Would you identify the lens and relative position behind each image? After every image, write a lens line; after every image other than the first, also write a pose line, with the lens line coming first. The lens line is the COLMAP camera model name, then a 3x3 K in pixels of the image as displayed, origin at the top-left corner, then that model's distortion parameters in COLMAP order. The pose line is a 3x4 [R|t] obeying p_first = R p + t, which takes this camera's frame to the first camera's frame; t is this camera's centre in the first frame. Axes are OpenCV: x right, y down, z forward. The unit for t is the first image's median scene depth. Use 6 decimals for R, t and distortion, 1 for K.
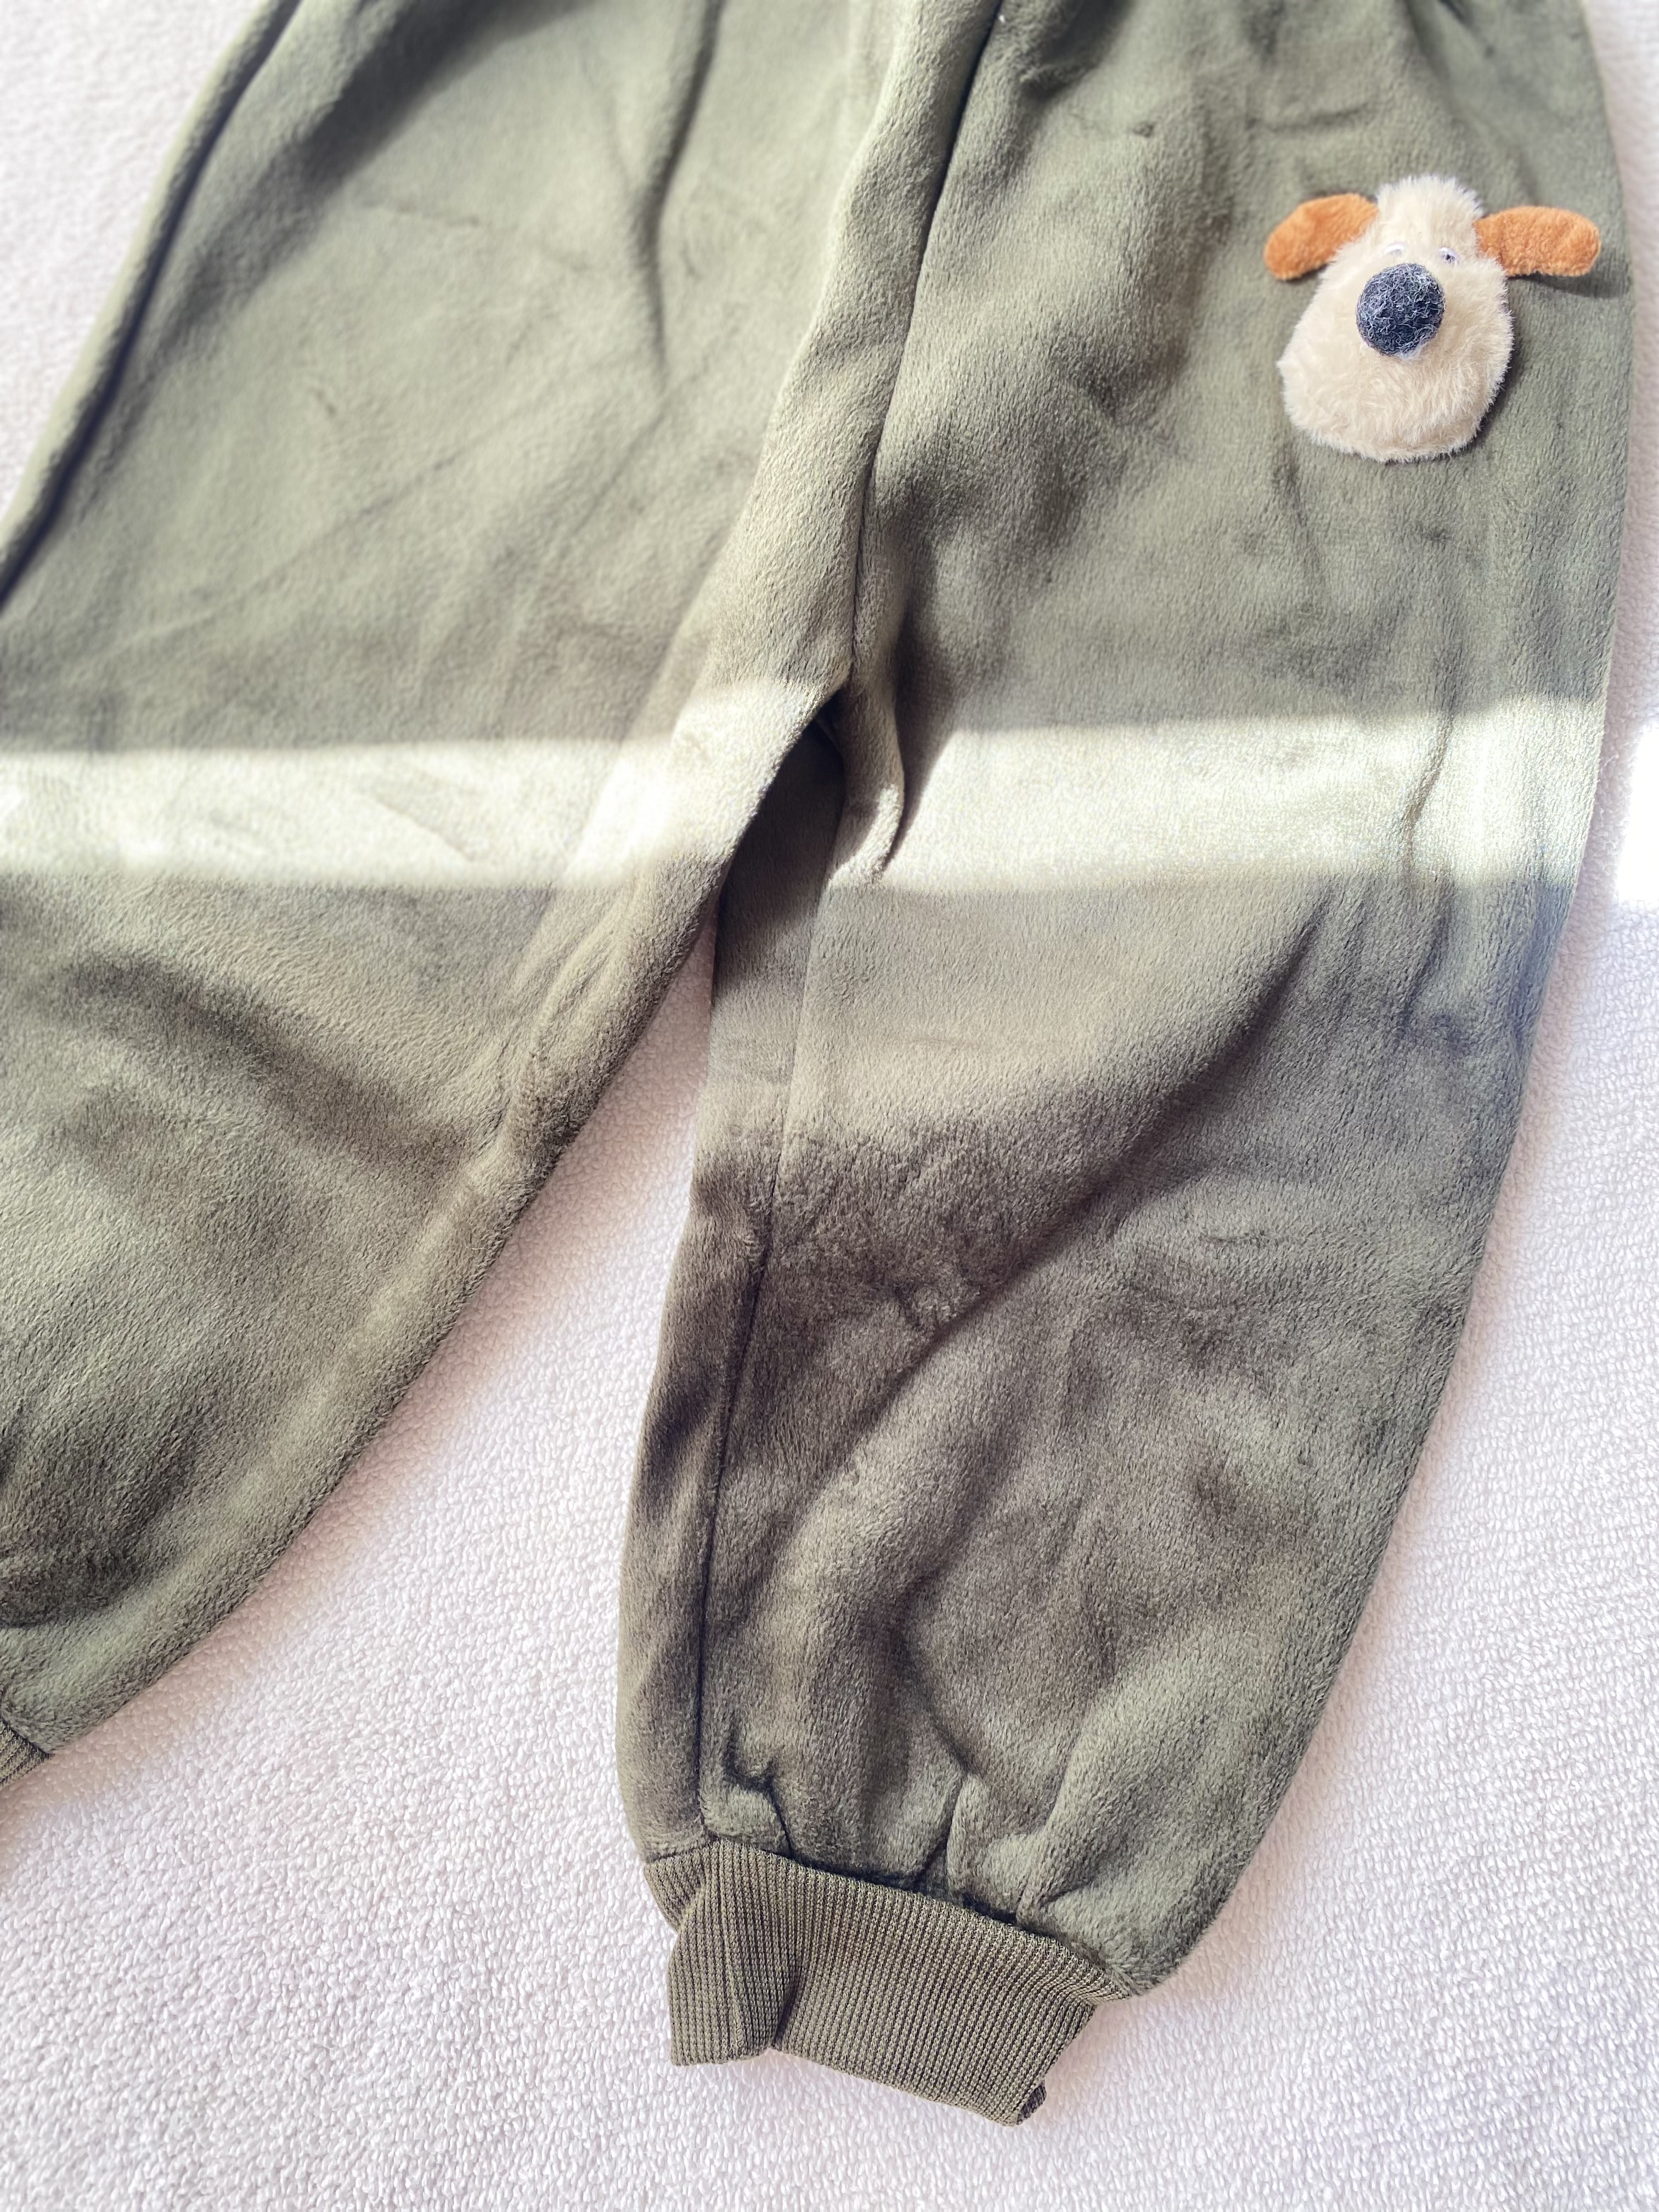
lens RADIAL K [[1766.6, 0, 815.8], [0, 1766.6, 1124.3], [0, 0, 1]] dist [0.004852, -0.010590]
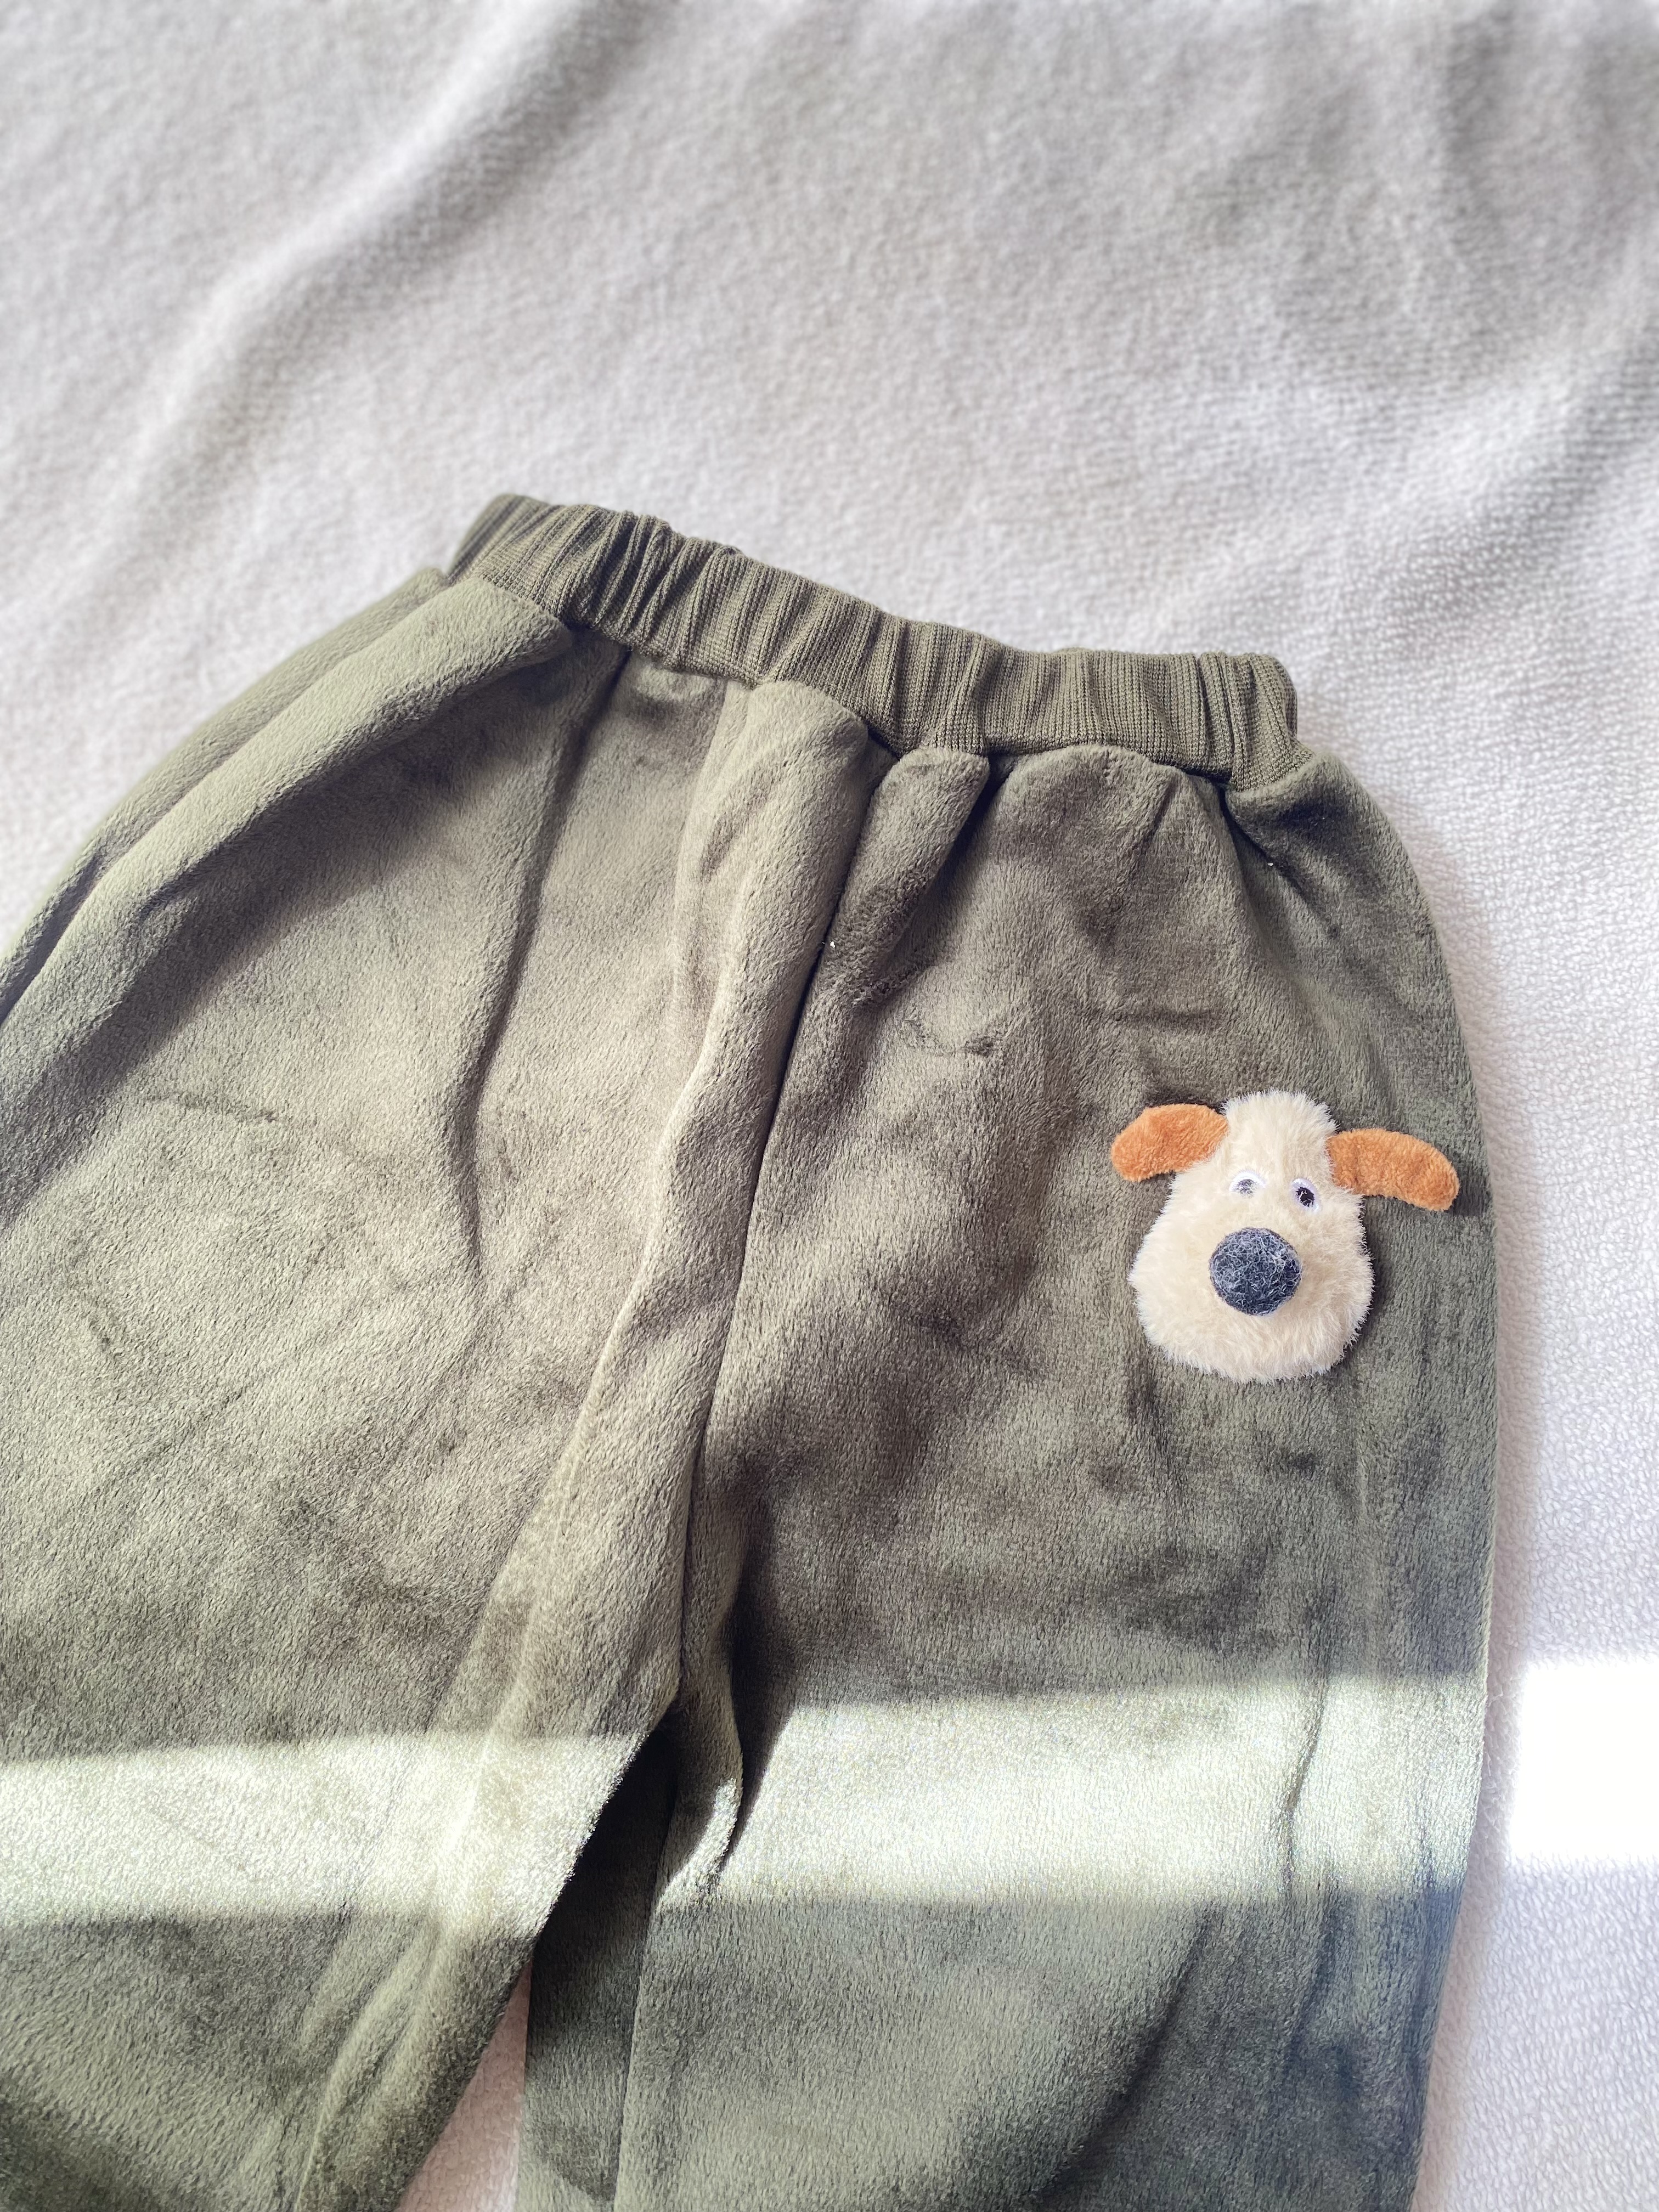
lens RADIAL K [[1766.6, 0, 817.8], [0, 1766.6, 1103.1], [0, 0, 1]] dist [0.004852, -0.010590]
pose [[0.997541, -0.012596, 0.068951, 0.030726], [0.018913, 0.995602, -0.091753, -0.450727], [-0.067492, 0.092831, 0.993392, 0.063484]]
